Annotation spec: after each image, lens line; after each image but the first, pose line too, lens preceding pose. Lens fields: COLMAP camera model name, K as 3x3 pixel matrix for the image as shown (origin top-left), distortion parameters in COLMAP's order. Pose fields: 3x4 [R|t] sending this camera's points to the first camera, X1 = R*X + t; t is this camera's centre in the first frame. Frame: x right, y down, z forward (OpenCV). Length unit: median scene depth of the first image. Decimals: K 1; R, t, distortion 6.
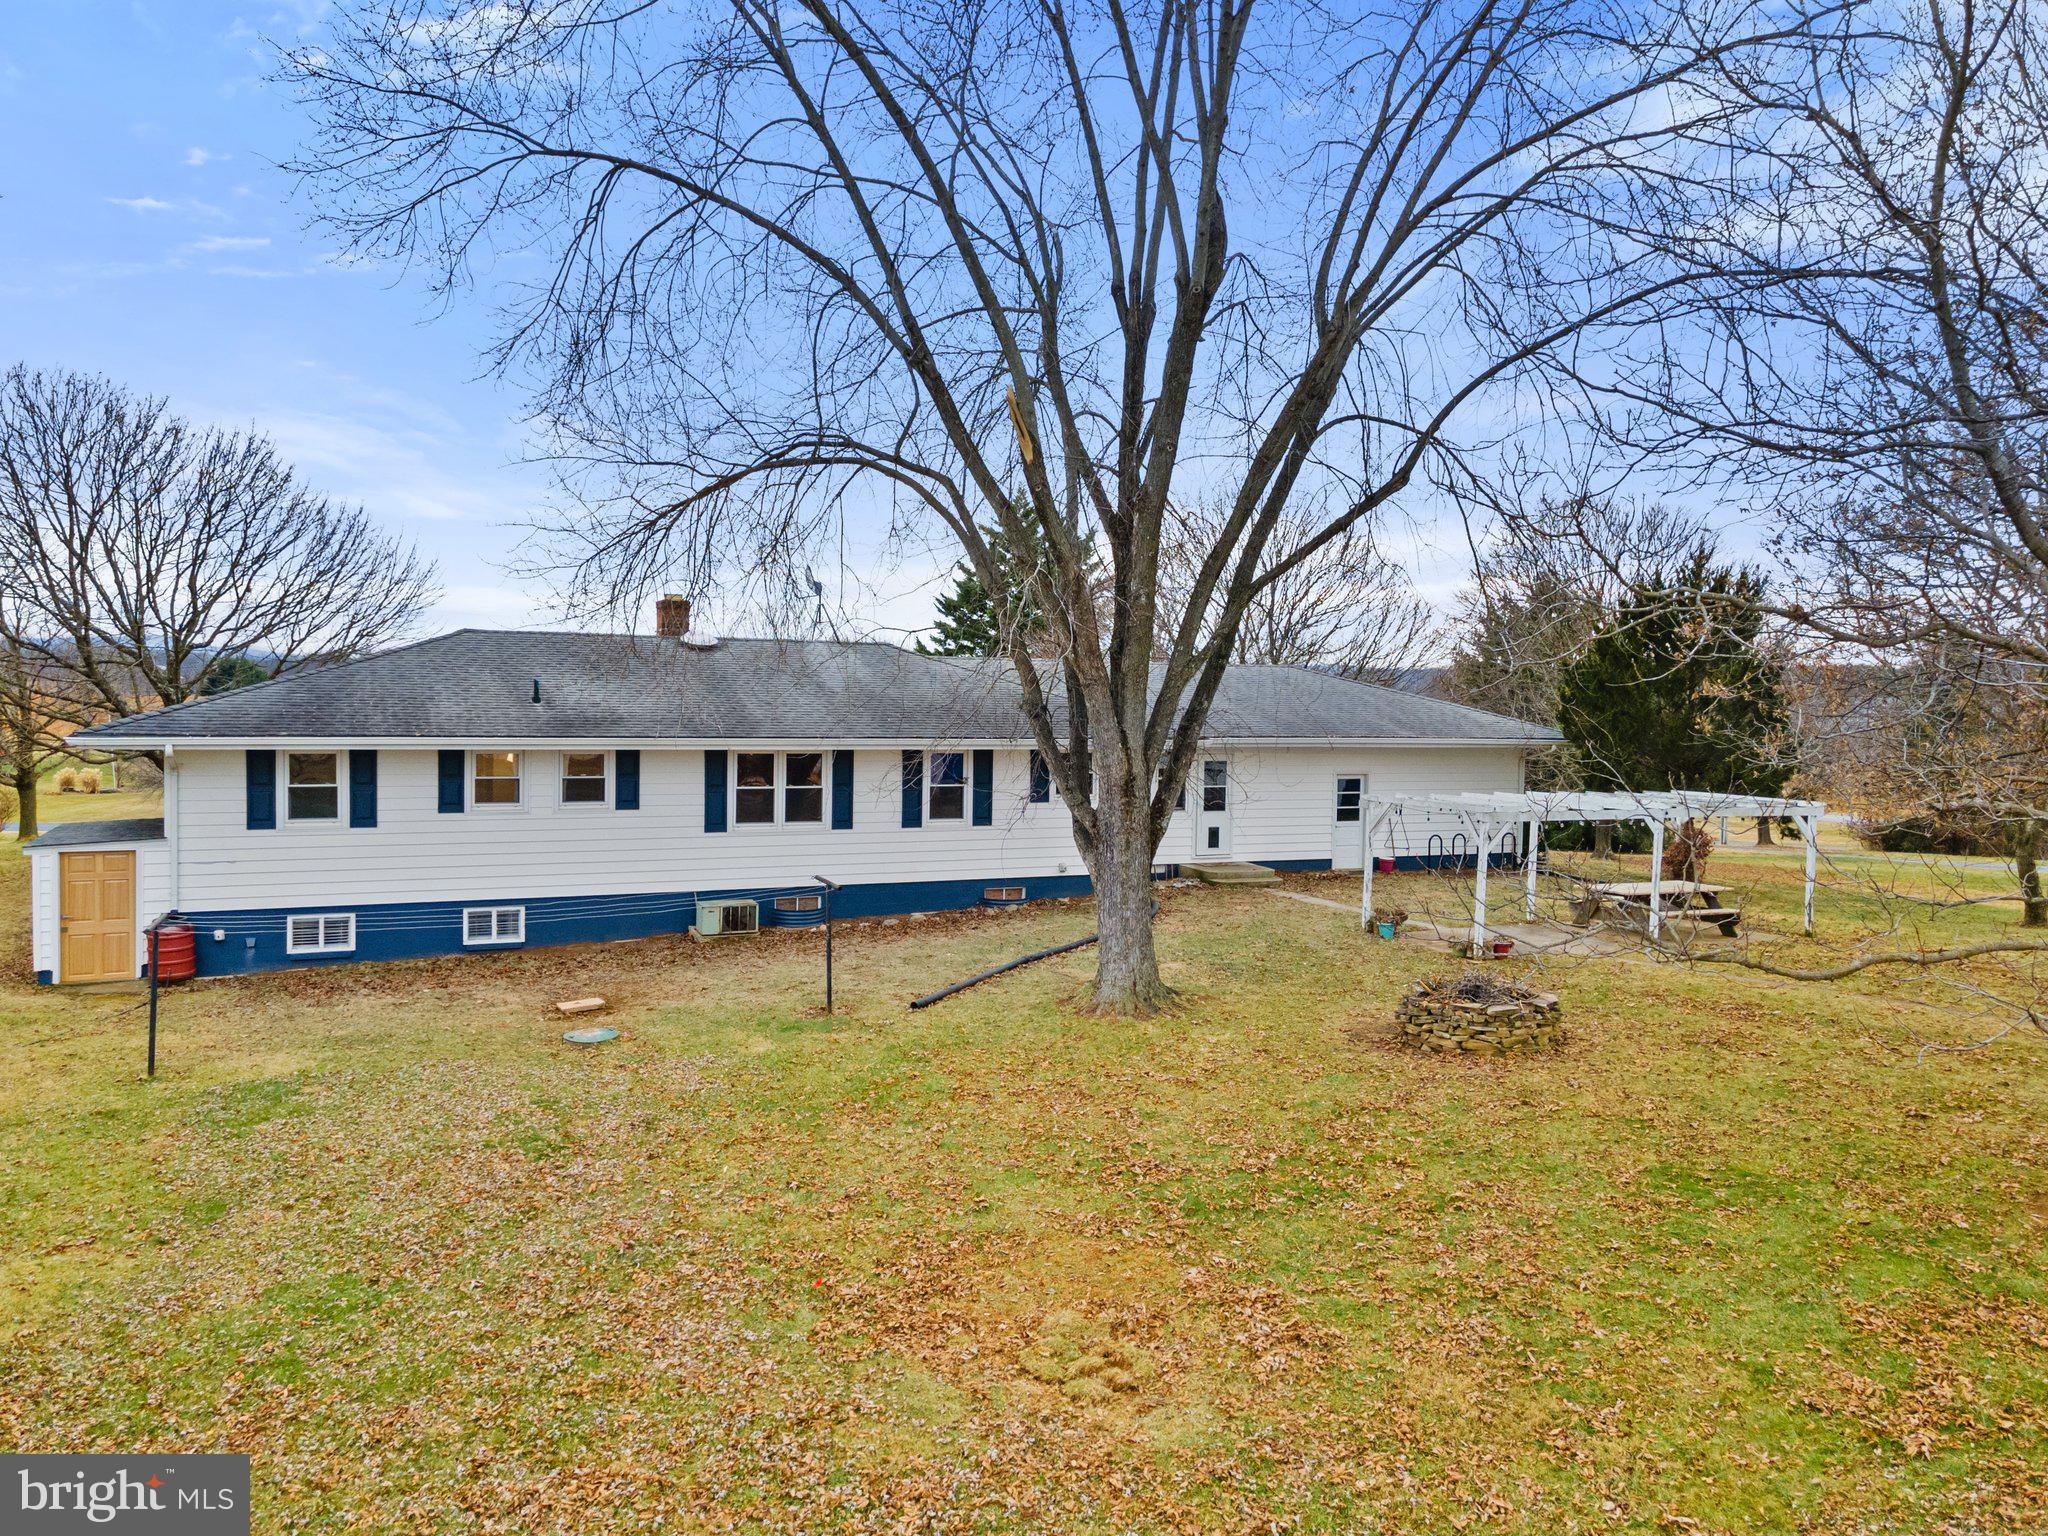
lens RADIAL K [[1494.3, 0, 1045.4], [0, 1494.3, 766.0], [0, 0, 1]] dist [0.052958, -0.005306]
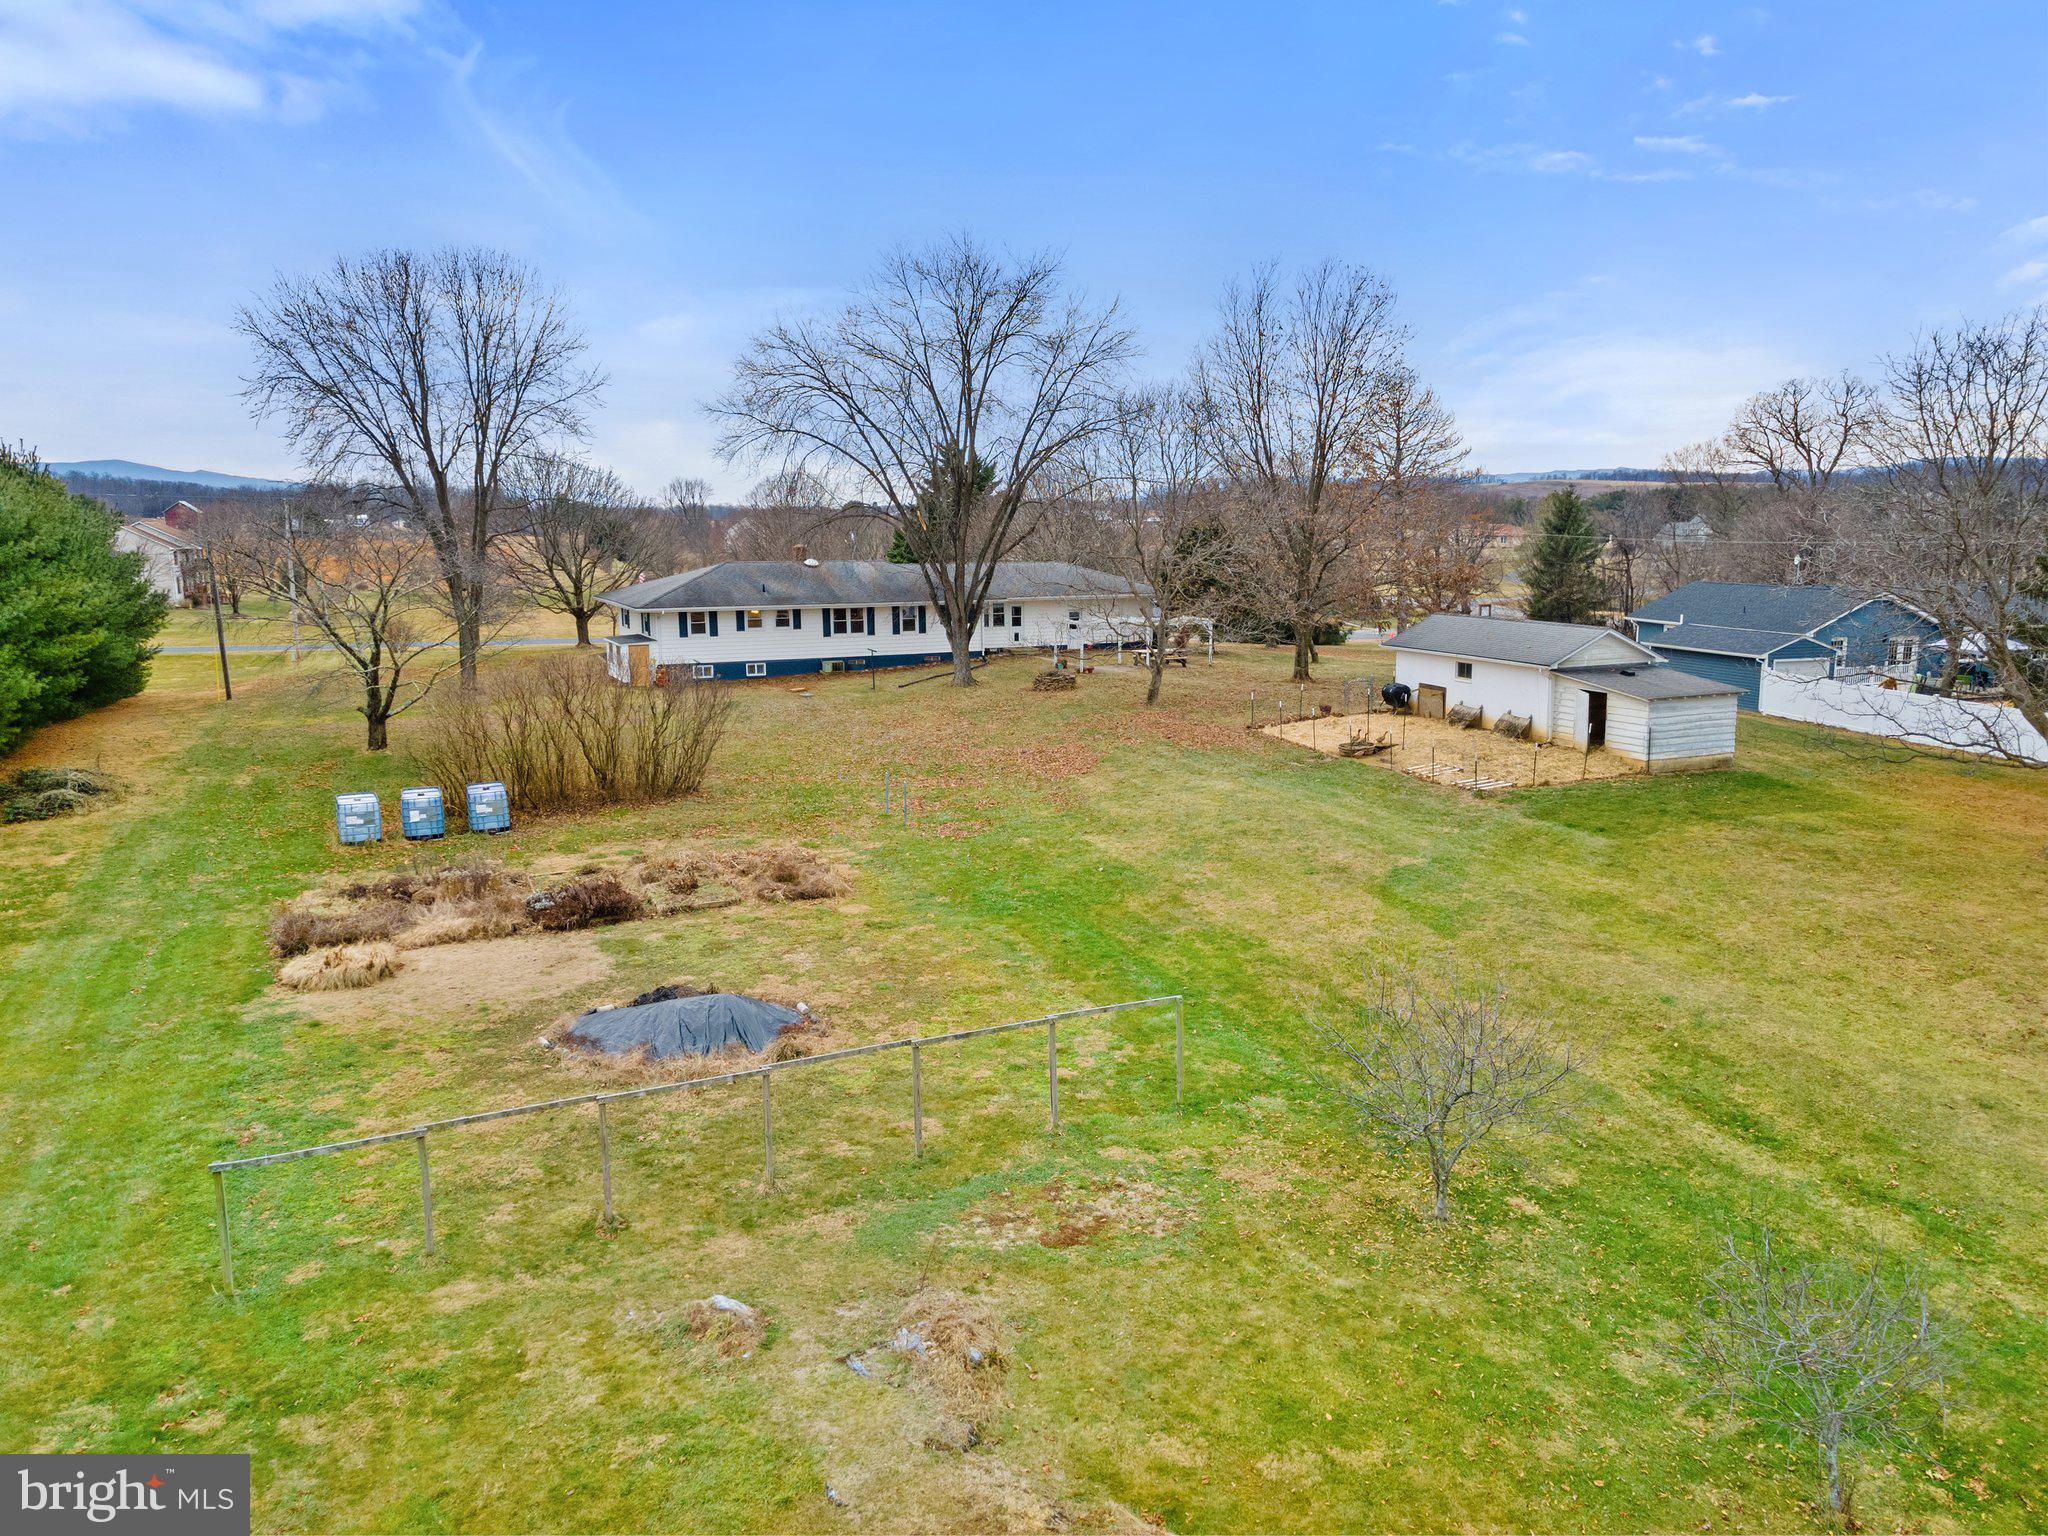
lens RADIAL K [[1494.3, 0, 1027.9], [0, 1494.3, 752.8], [0, 0, 1]] dist [0.052958, -0.005306]
pose [[0.999744, -0.019911, -0.010769, 0.185335], [0.020946, 0.994082, 0.106598, -0.031696], [0.008582, -0.106796, 0.994244, -1.834924]]
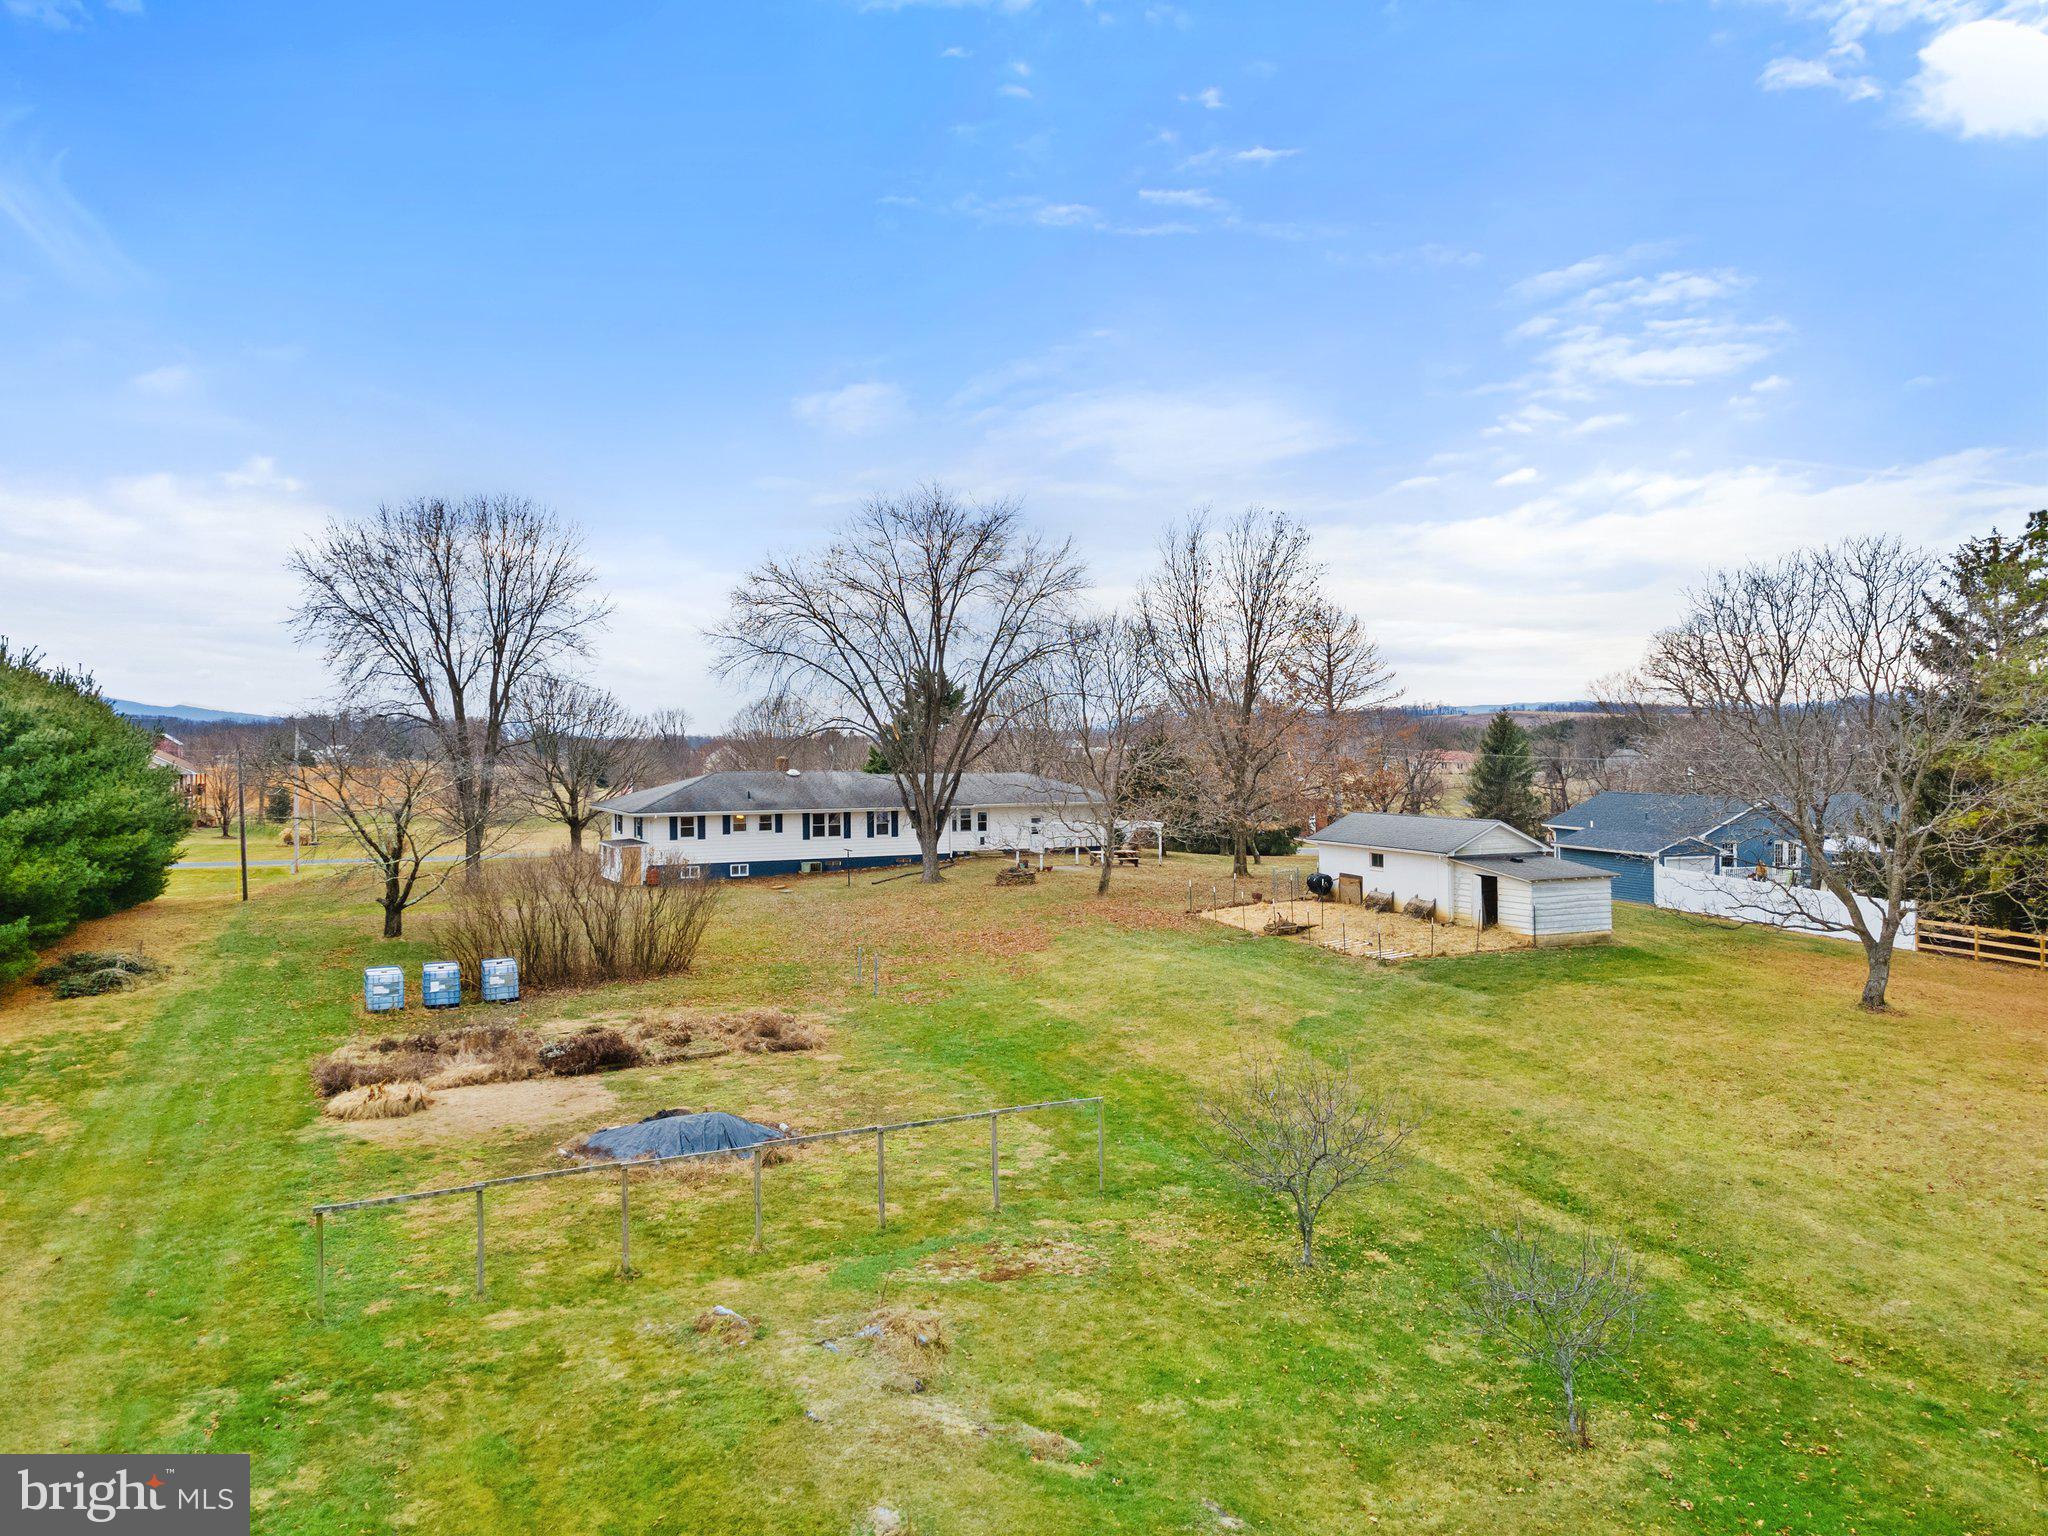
lens RADIAL K [[1494.3, 0, 1035.8], [0, 1494.3, 769.0], [0, 0, 1]] dist [0.052958, -0.005306]
pose [[0.999649, -0.022474, 0.014001, 0.209792], [0.022944, 0.999147, -0.034326, 0.015256], [-0.013218, 0.034635, 0.999313, -2.075519]]
